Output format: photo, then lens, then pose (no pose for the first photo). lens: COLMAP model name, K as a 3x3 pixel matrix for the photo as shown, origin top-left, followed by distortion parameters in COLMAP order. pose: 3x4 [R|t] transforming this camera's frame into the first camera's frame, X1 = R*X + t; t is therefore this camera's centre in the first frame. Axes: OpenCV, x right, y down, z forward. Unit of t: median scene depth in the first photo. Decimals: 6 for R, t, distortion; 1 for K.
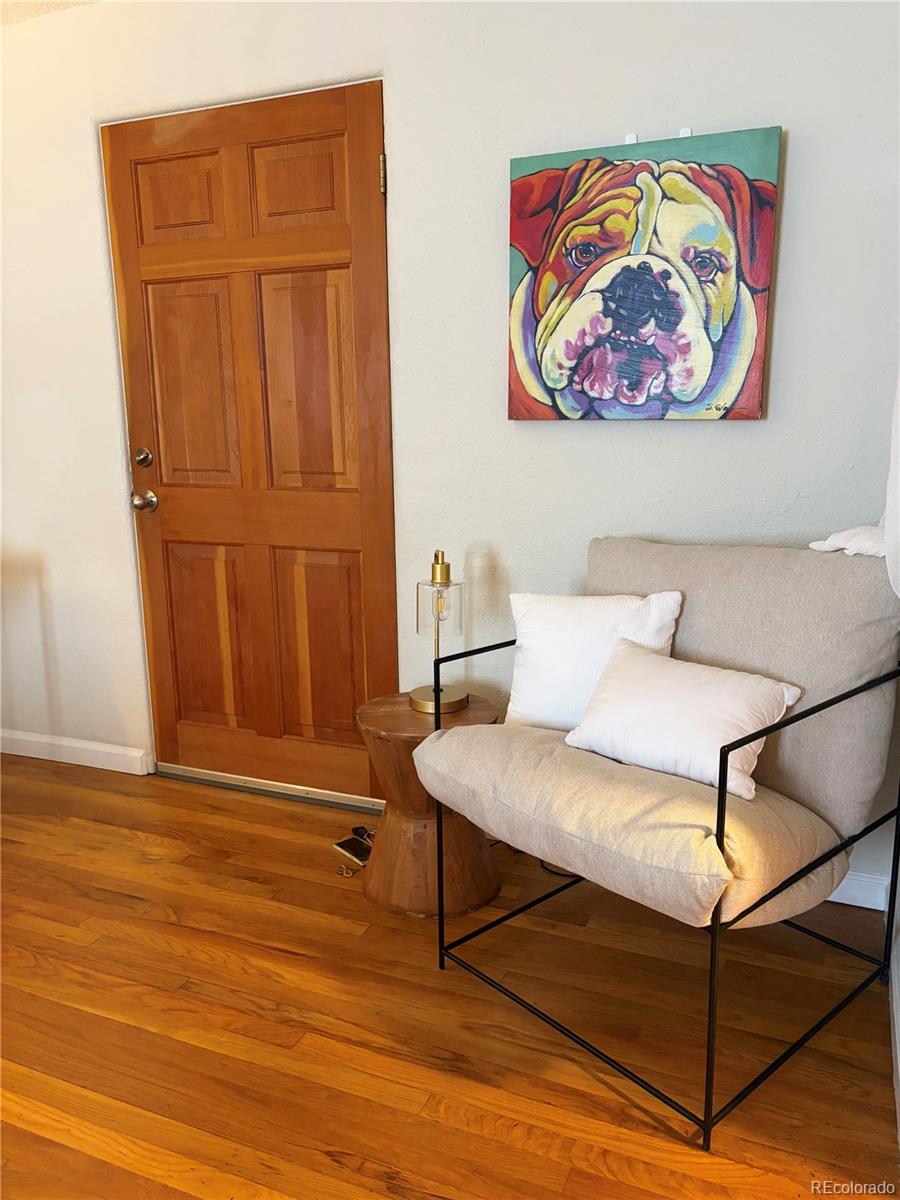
lens RADIAL K [[913.0, 0, 450.8], [0, 913.0, 605.4], [0, 0, 1]] dist [0.011463, 0.003020]
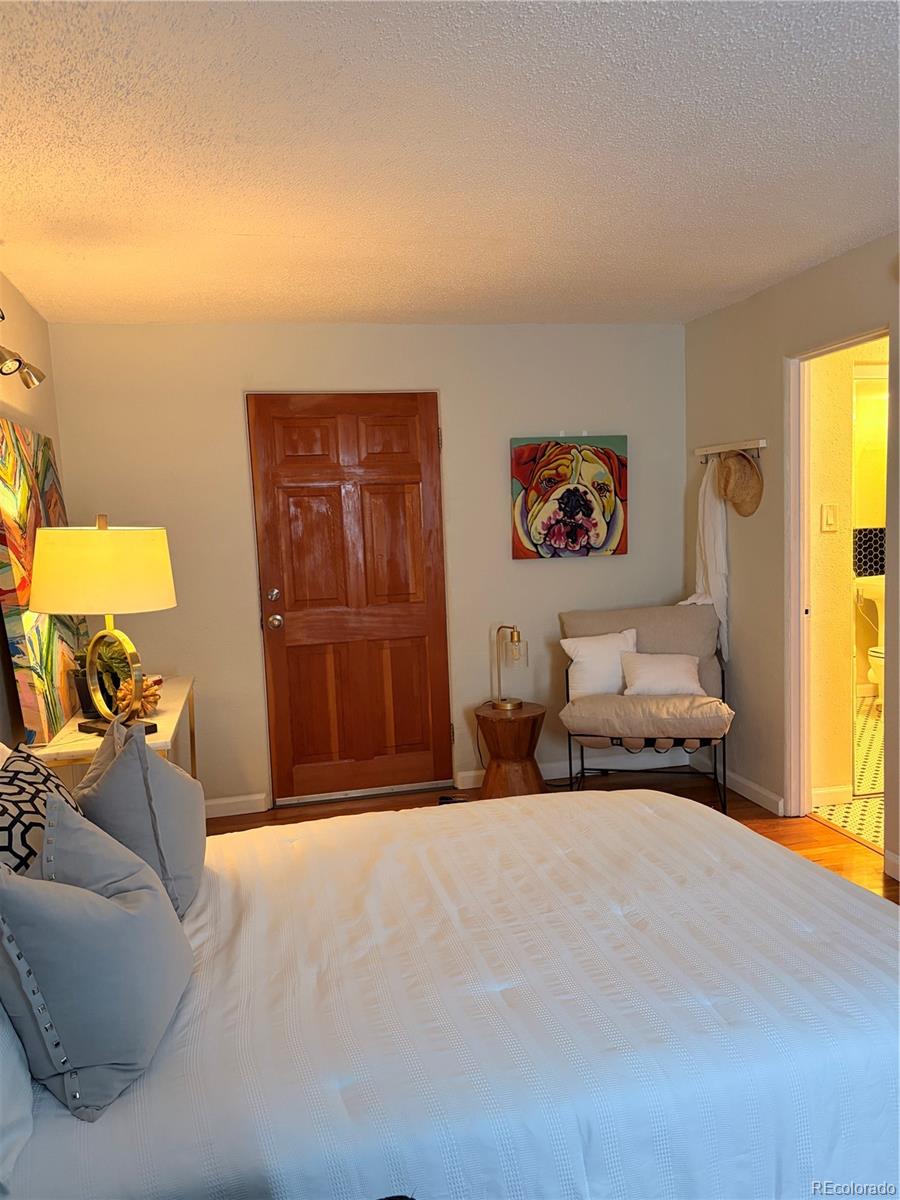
lens RADIAL K [[909.6, 0, 450.0], [0, 909.6, 600.0], [0, 0, 1]] dist [0.157544, 0.000506]
pose [[0.812077, -0.084683, 0.577373, -1.296646], [0.152021, 0.985951, -0.069208, 0.001307], [-0.563401, 0.143975, 0.813542, -0.572784]]
